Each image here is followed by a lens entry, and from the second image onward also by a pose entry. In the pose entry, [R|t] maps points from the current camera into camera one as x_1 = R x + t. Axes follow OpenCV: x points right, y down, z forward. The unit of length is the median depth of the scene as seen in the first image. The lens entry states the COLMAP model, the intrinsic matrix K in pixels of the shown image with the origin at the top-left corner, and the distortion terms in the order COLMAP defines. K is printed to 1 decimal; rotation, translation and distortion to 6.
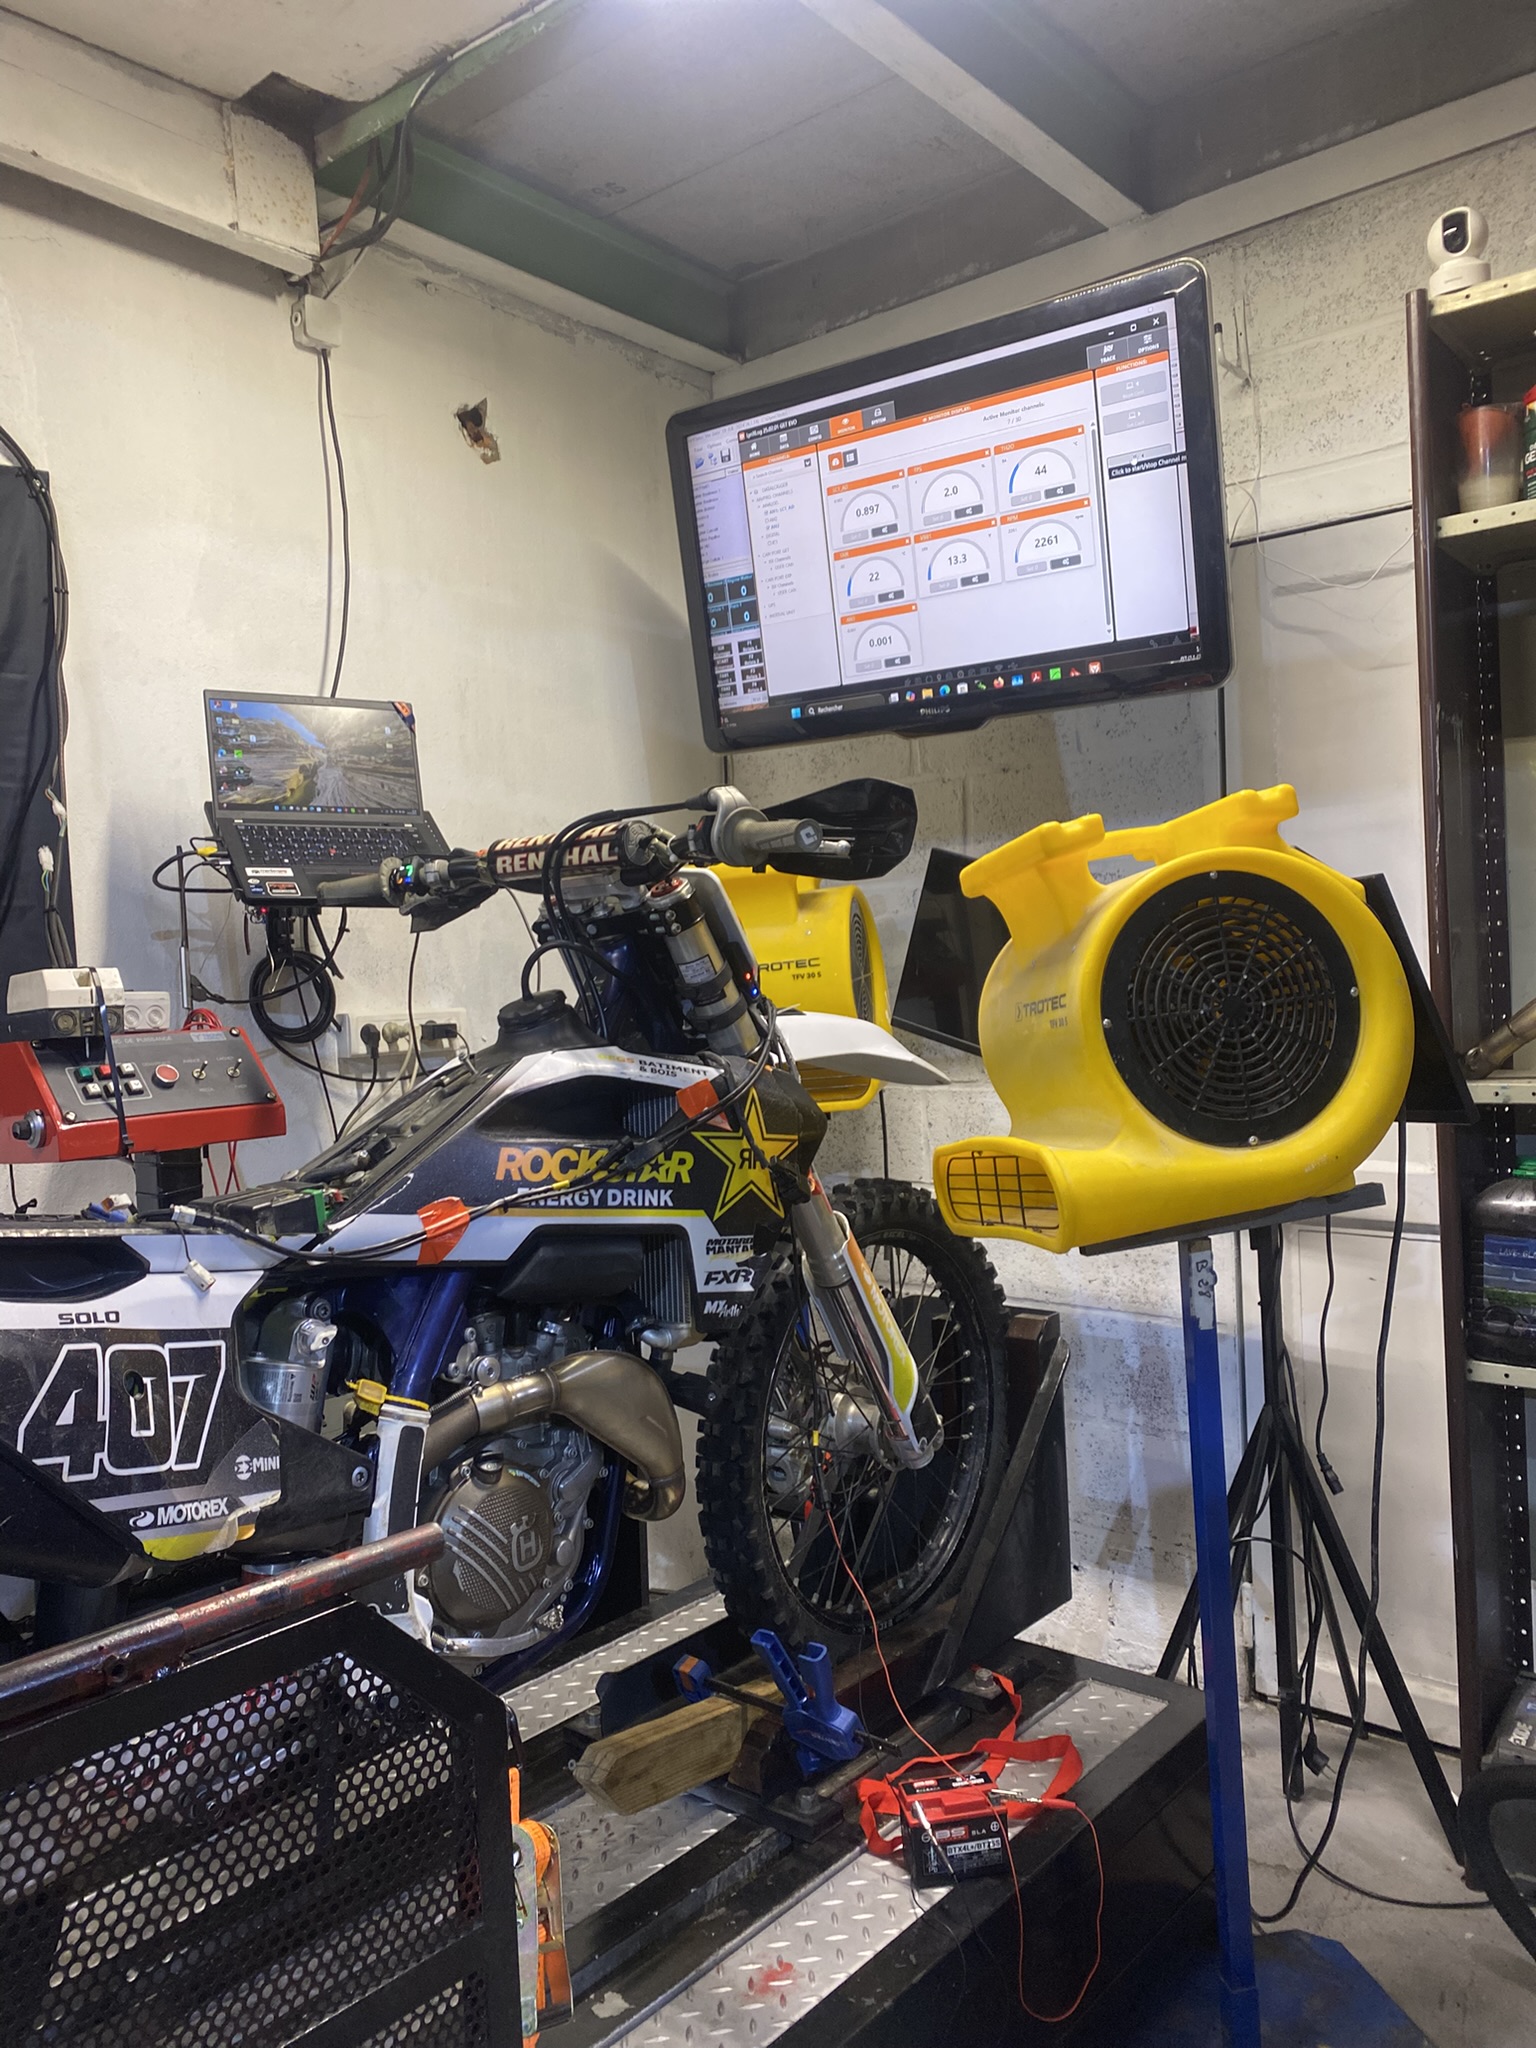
lens RADIAL K [[1574.9, 0, 778.6], [0, 1574.9, 1025.4], [0, 0, 1]] dist [0.010051, -0.014176]
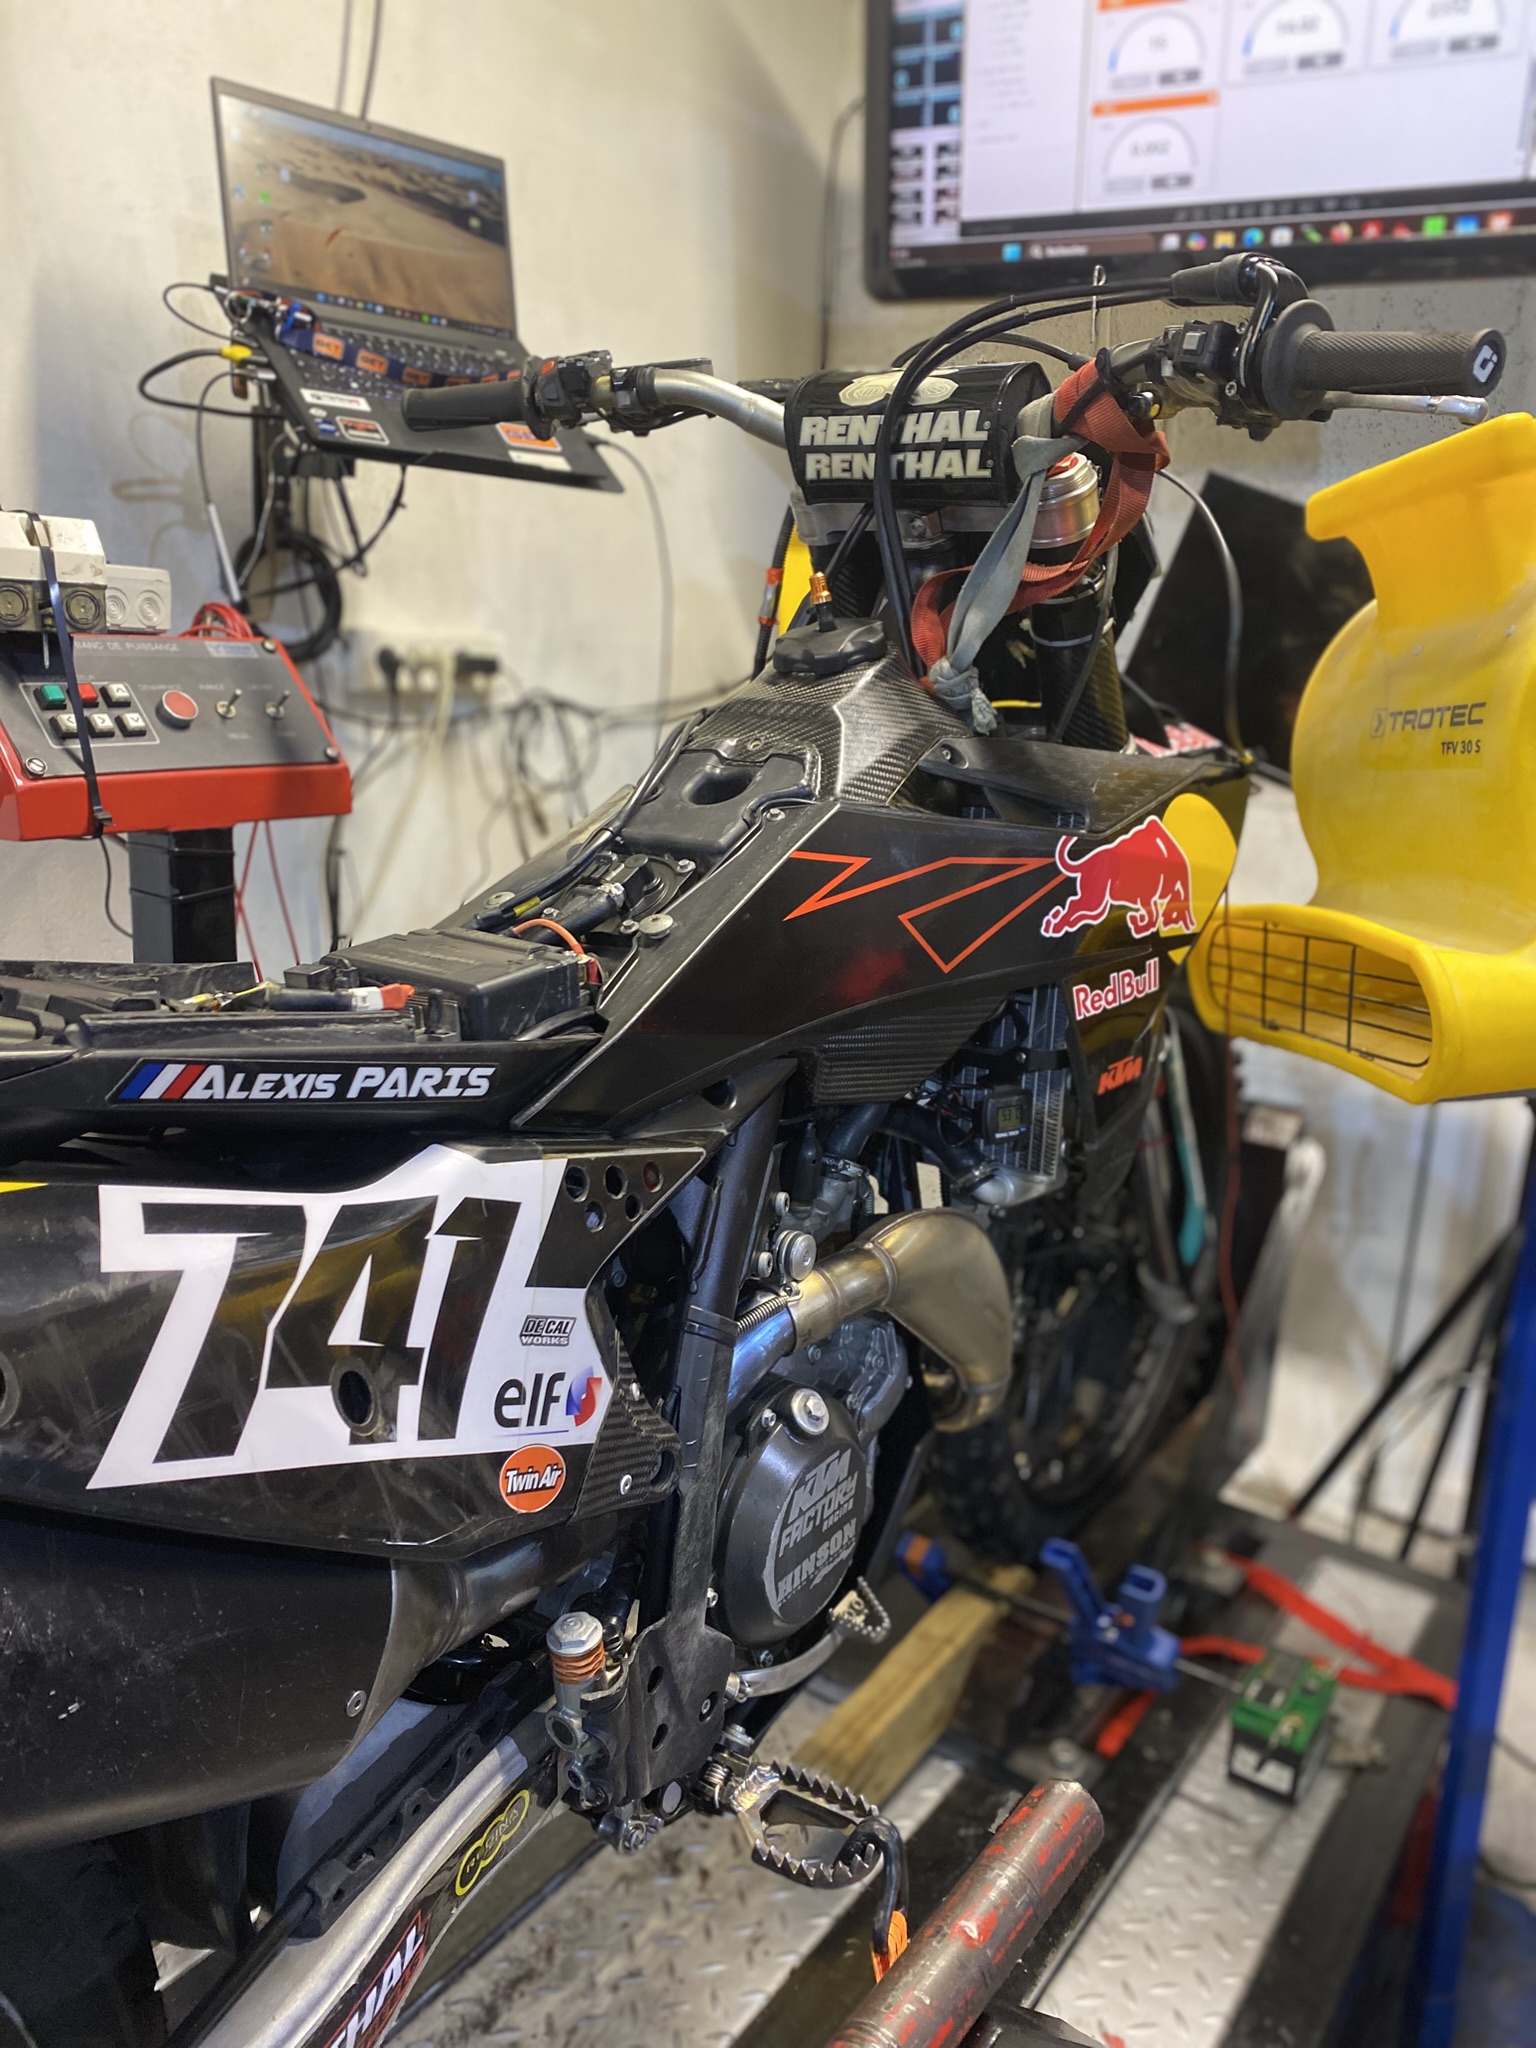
lens RADIAL K [[1574.9, 0, 756.1], [0, 1574.9, 1029.6], [0, 0, 1]] dist [0.010051, -0.014176]
pose [[0.992168, 0.060533, 0.109263, -0.193495], [-0.082716, 0.973855, 0.211577, 0.004059], [-0.093599, -0.218958, 0.971235, 0.300137]]
